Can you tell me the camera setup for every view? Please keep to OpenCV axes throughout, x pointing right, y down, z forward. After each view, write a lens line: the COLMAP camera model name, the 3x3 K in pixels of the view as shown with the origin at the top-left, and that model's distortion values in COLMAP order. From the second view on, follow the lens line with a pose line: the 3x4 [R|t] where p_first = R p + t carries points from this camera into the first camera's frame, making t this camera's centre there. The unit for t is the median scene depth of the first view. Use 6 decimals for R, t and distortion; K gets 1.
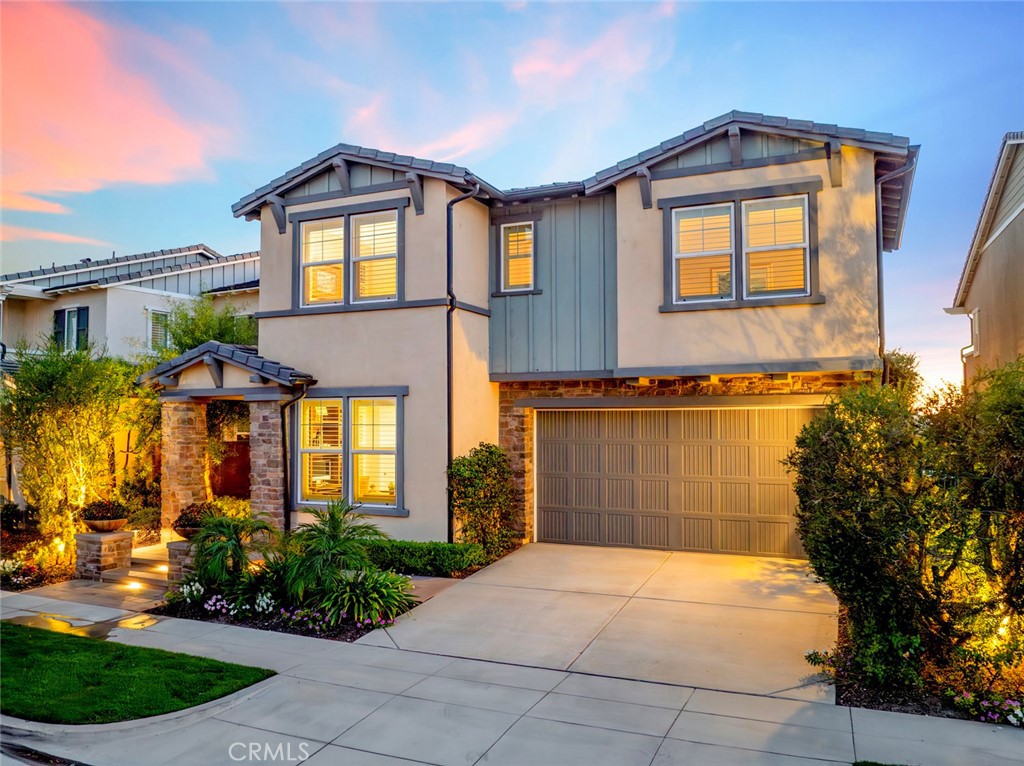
lens RADIAL K [[769.2, 0, 485.4], [0, 769.2, 391.2], [0, 0, 1]] dist [-0.051498, 0.003752]
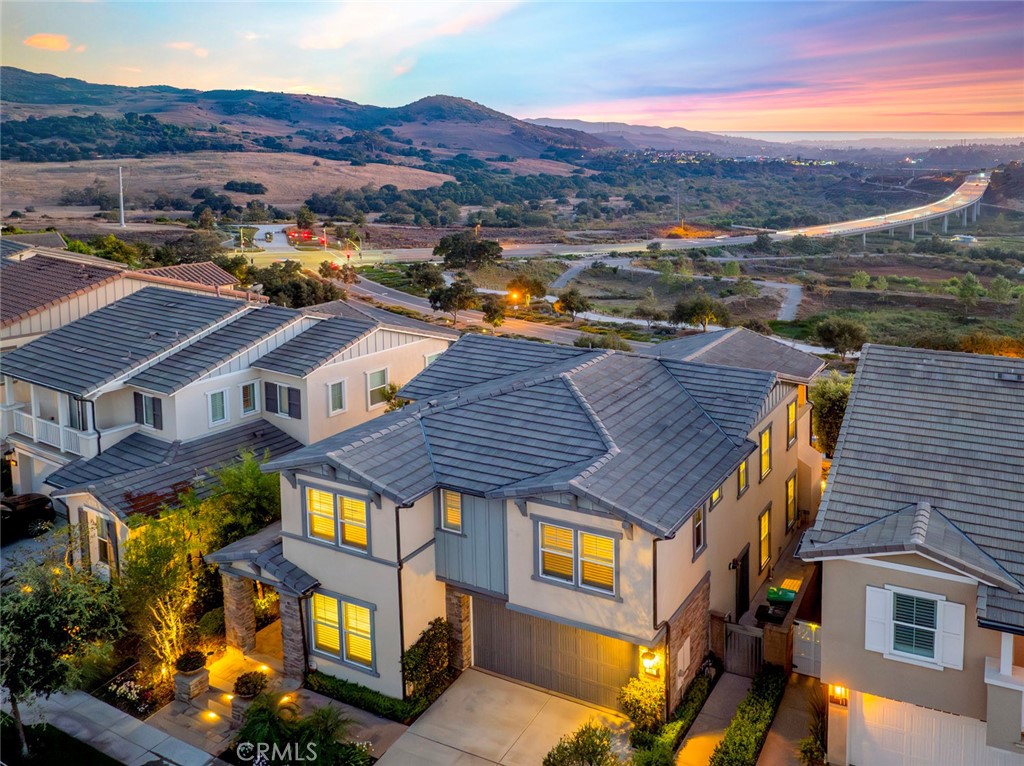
lens RADIAL K [[769.2, 0, 511.7], [0, 769.2, 382.6], [0, 0, 1]] dist [-0.051498, 0.003752]
pose [[0.998882, 0.018126, -0.043668, 0.225982], [-0.010533, 0.985697, 0.168200, -0.691311], [0.046092, -0.167552, 0.984785, -0.426593]]
